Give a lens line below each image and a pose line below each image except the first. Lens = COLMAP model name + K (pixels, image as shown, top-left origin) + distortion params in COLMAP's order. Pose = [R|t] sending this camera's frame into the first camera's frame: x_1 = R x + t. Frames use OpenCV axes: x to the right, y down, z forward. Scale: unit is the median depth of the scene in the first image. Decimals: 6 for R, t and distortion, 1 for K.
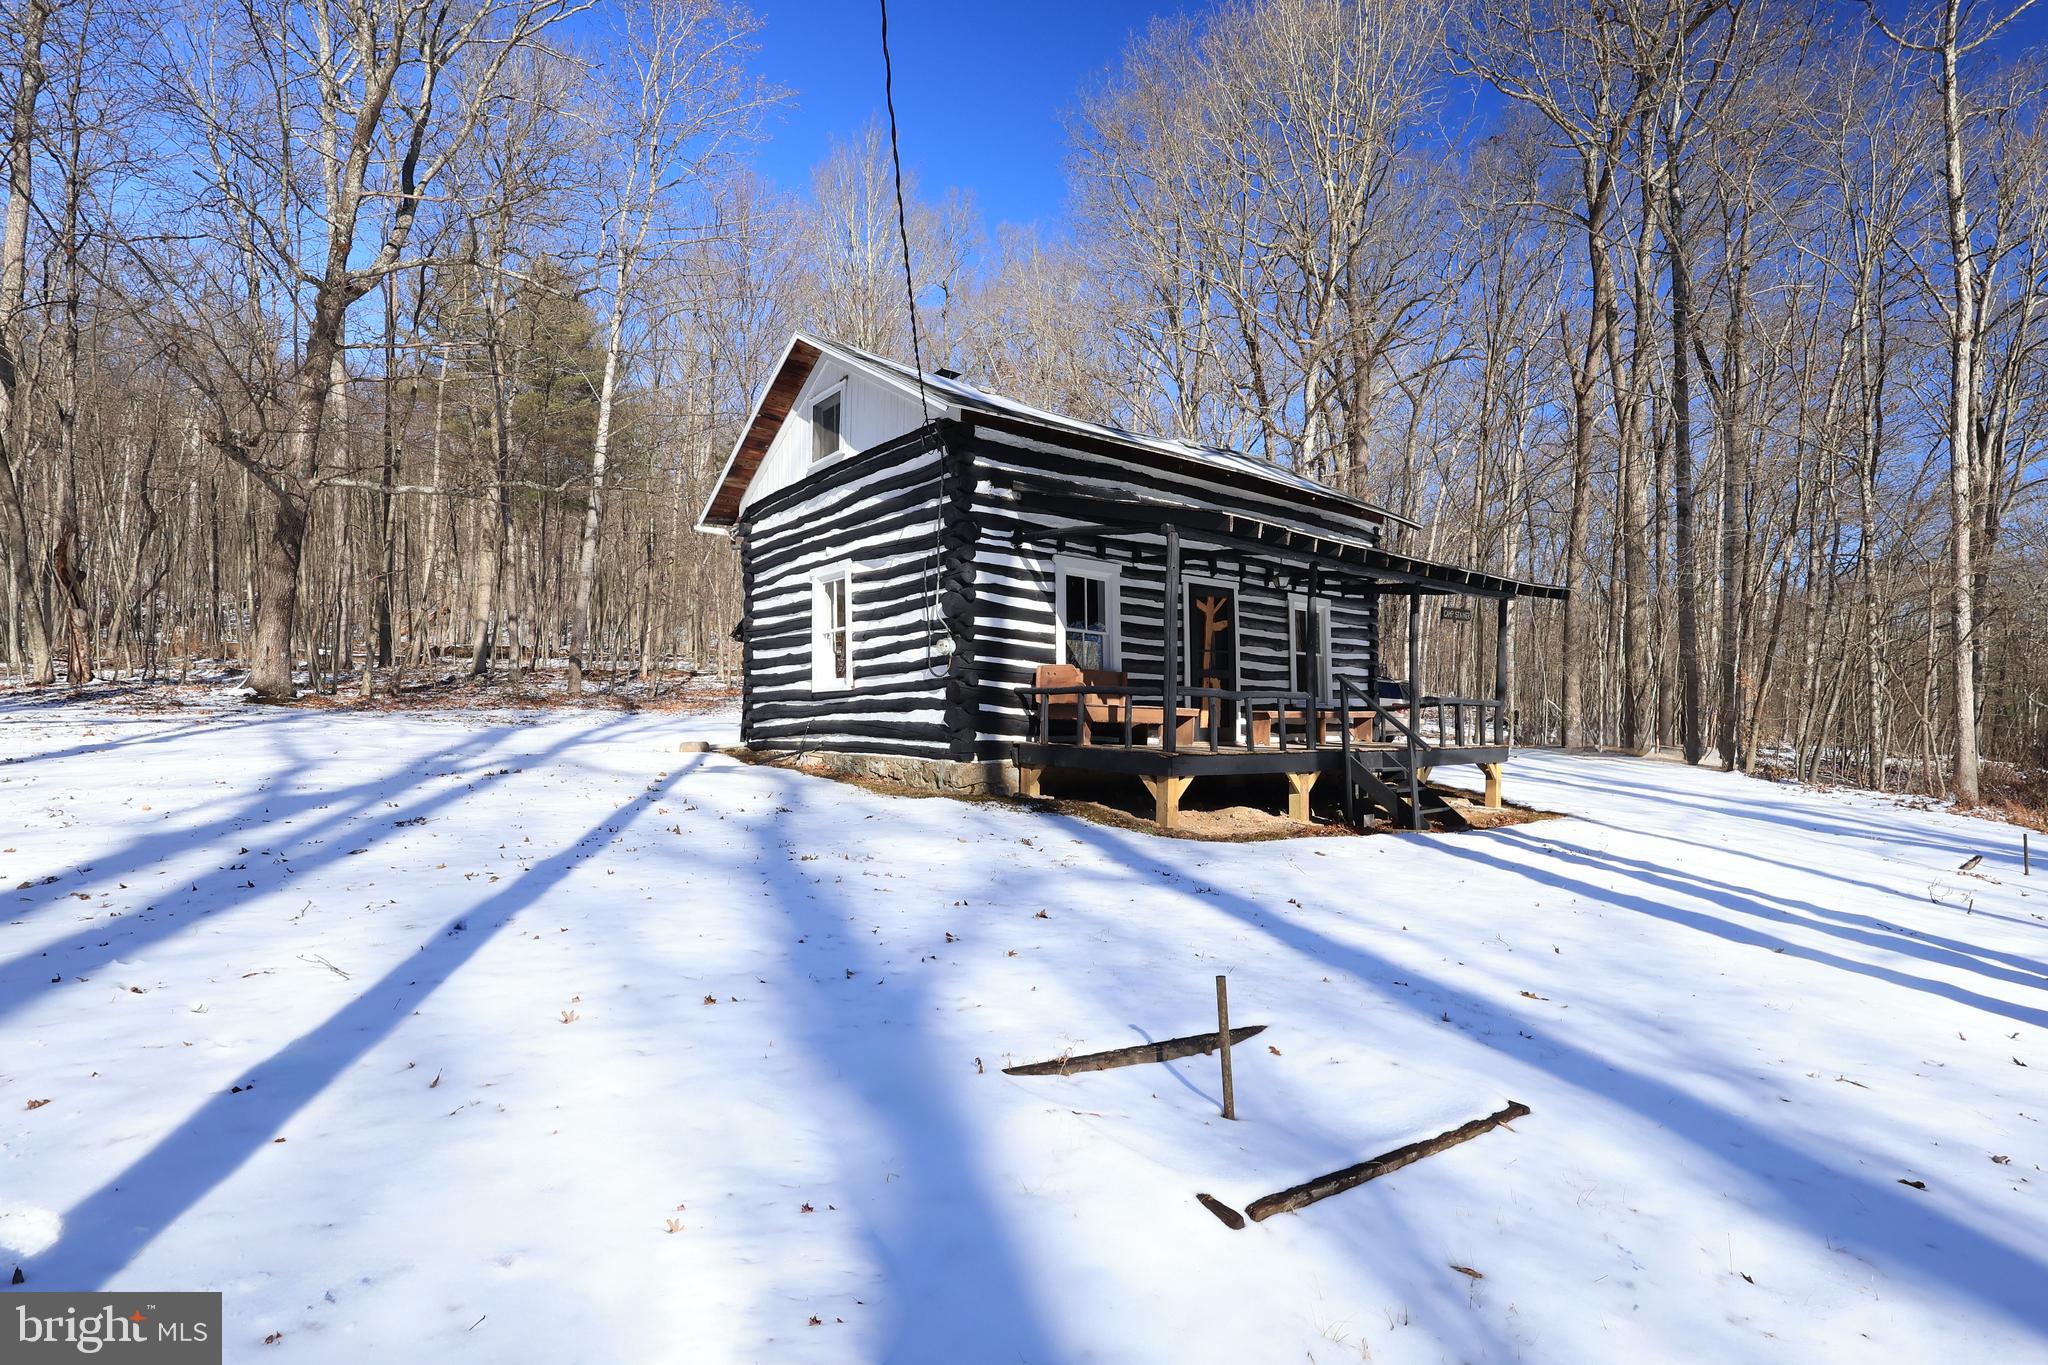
lens RADIAL K [[996.2, 0, 1019.9], [0, 996.2, 687.5], [0, 0, 1]] dist [0.003628, 0.001844]
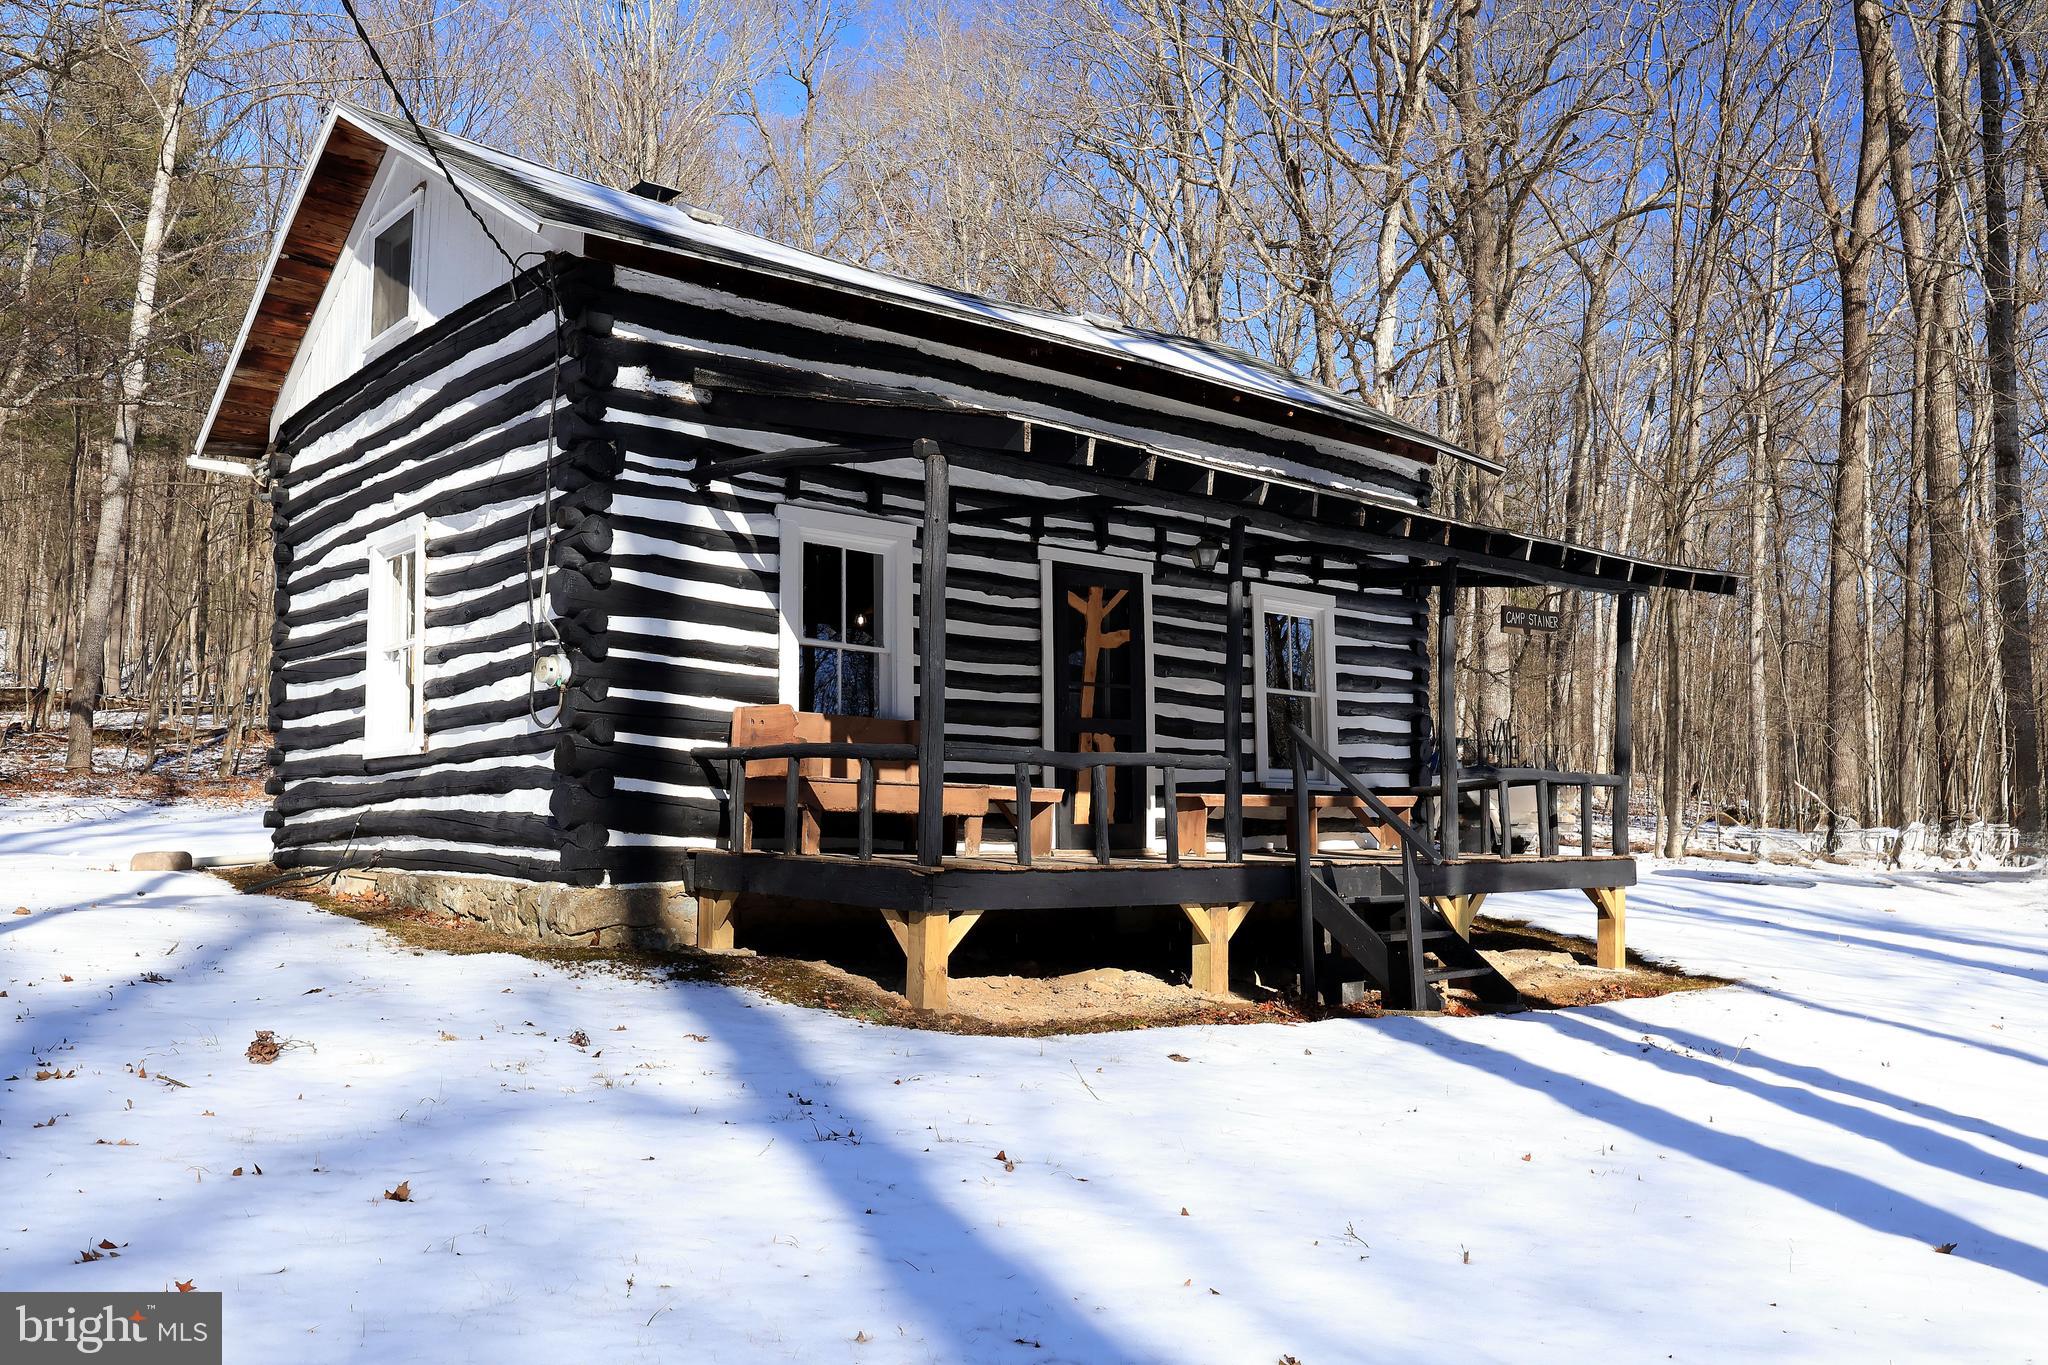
lens RADIAL K [[1699.7, 0, 1028.2], [0, 1699.7, 686.1], [0, 0, 1]] dist [0.004592, 0.000515]
pose [[0.999459, 0.001845, 0.032835, 0.124127], [-0.000311, 0.998911, -0.046658, 0.008096], [-0.032886, 0.046622, 0.998371, 0.062711]]
